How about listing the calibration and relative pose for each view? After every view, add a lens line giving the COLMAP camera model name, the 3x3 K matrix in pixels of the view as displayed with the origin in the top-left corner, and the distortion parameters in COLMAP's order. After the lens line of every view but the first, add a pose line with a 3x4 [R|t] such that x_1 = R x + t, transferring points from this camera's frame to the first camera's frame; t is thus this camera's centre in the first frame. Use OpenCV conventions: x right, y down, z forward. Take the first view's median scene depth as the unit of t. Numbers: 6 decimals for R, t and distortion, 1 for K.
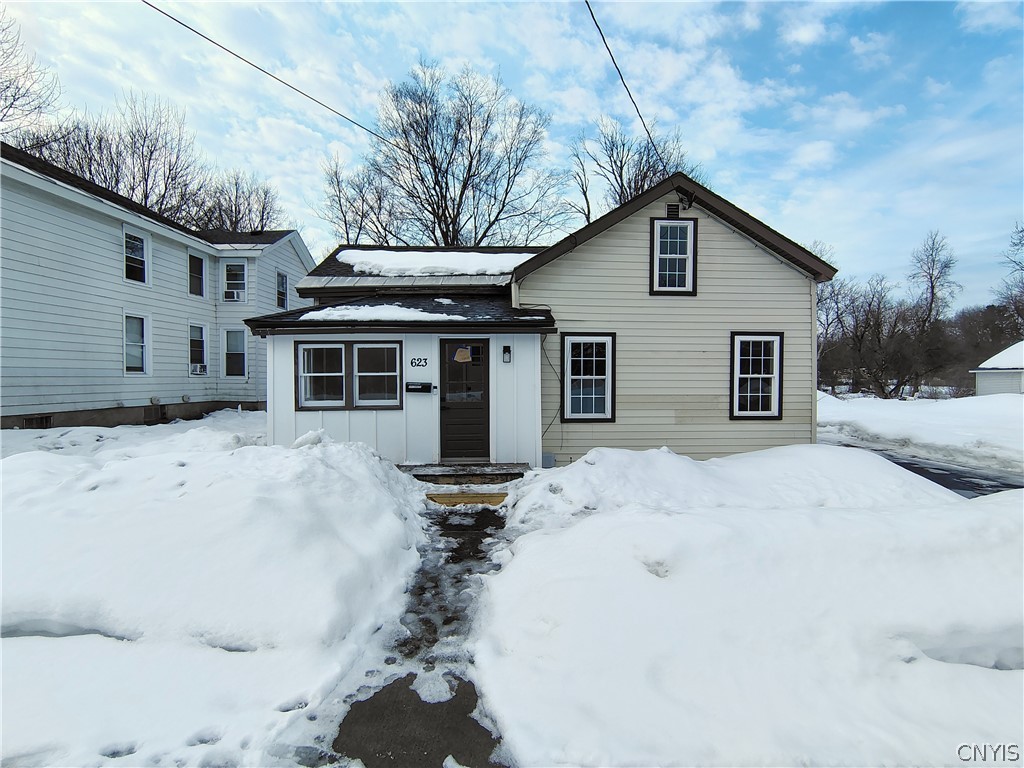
lens RADIAL K [[475.9, 0, 511.5], [0, 475.9, 382.4], [0, 0, 1]] dist [-0.004836, -0.000961]
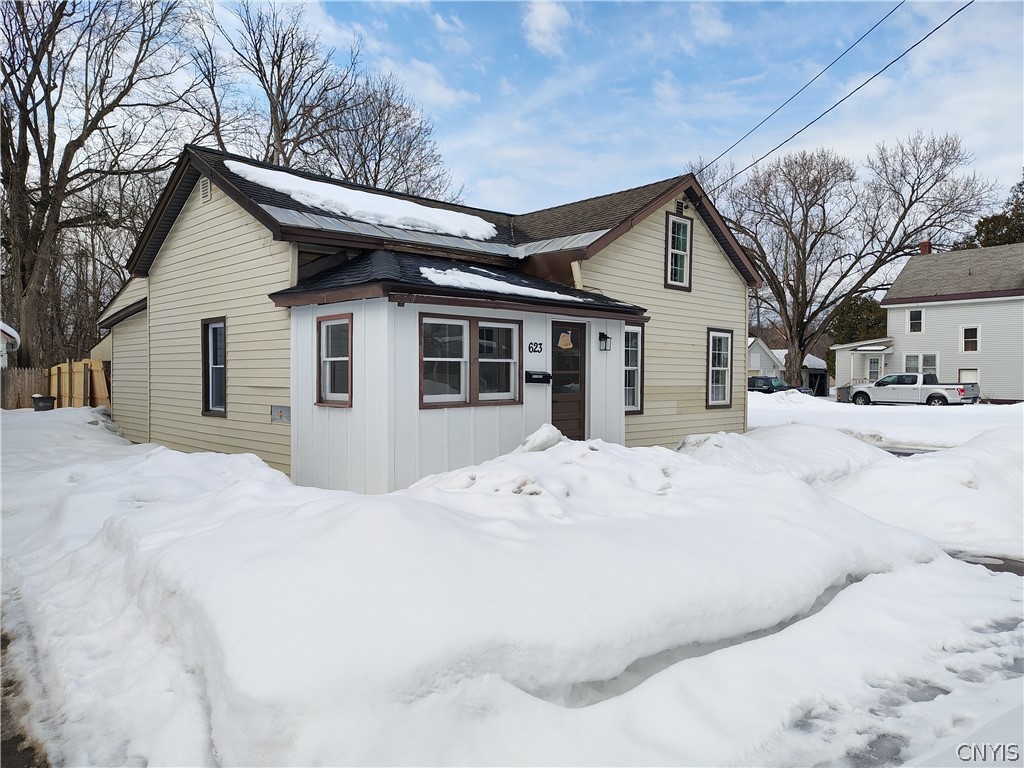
lens RADIAL K [[697.2, 0, 510.5], [0, 697.2, 384.0], [0, 0, 1]] dist [0.035499, -0.024435]
pose [[0.758704, -0.002599, 0.651430, -0.935739], [0.001410, 0.999996, 0.002346, 0.018004], [-0.651434, -0.000861, 0.758705, 0.084599]]
